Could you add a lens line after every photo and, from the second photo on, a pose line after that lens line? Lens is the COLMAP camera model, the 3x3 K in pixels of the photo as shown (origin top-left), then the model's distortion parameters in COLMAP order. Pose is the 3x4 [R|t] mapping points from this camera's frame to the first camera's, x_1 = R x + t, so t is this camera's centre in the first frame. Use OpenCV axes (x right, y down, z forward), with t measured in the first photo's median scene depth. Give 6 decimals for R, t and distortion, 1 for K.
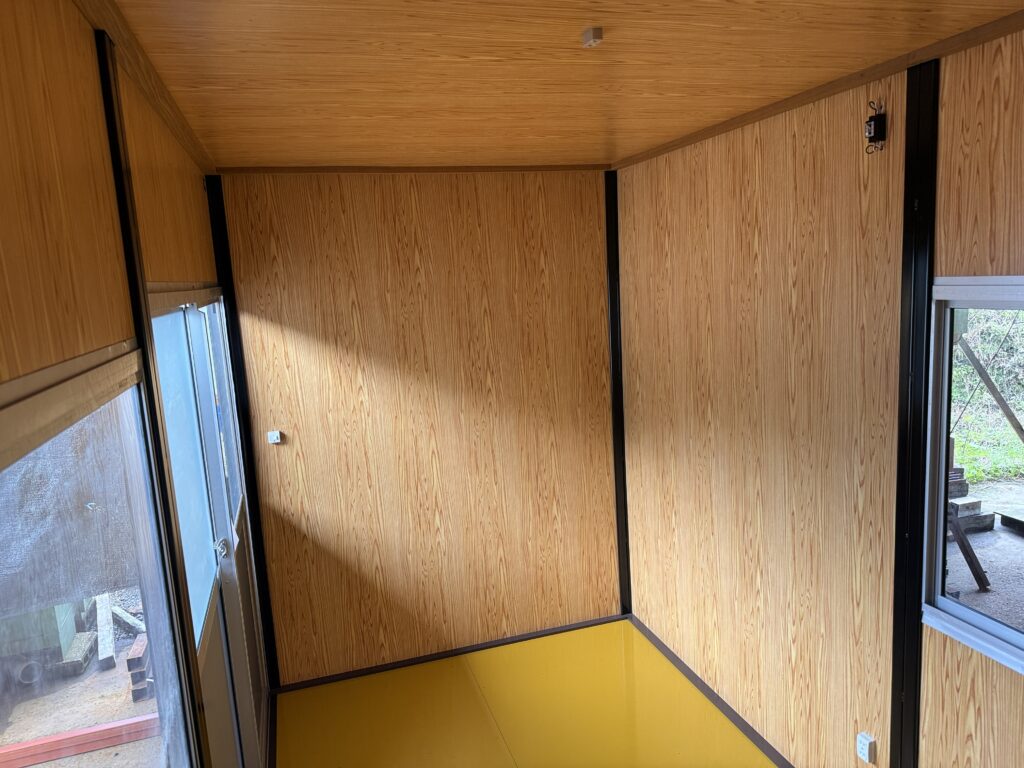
lens RADIAL K [[721.9, 0, 519.3], [0, 721.9, 386.7], [0, 0, 1]] dist [0.041438, -0.050294]
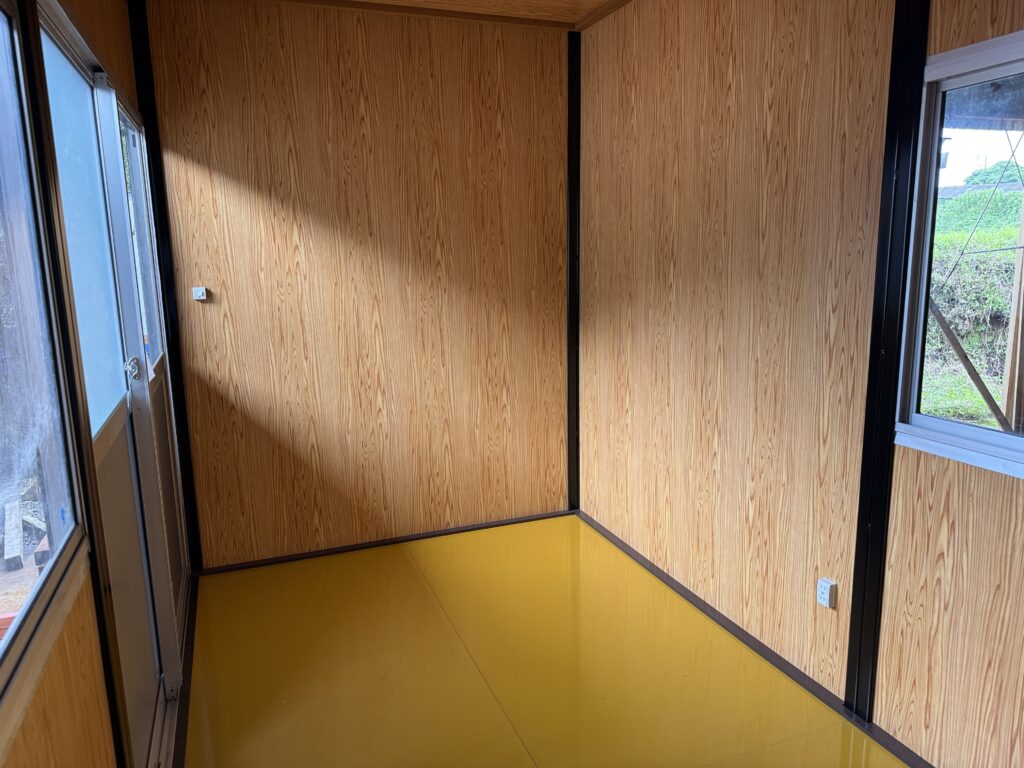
lens RADIAL K [[721.9, 0, 515.3], [0, 721.9, 382.8], [0, 0, 1]] dist [0.041438, -0.050294]
pose [[0.997299, 0.027057, 0.068290, -0.001976], [-0.028811, 0.999277, 0.024826, 0.146560], [-0.067569, -0.026727, 0.997357, 0.058793]]
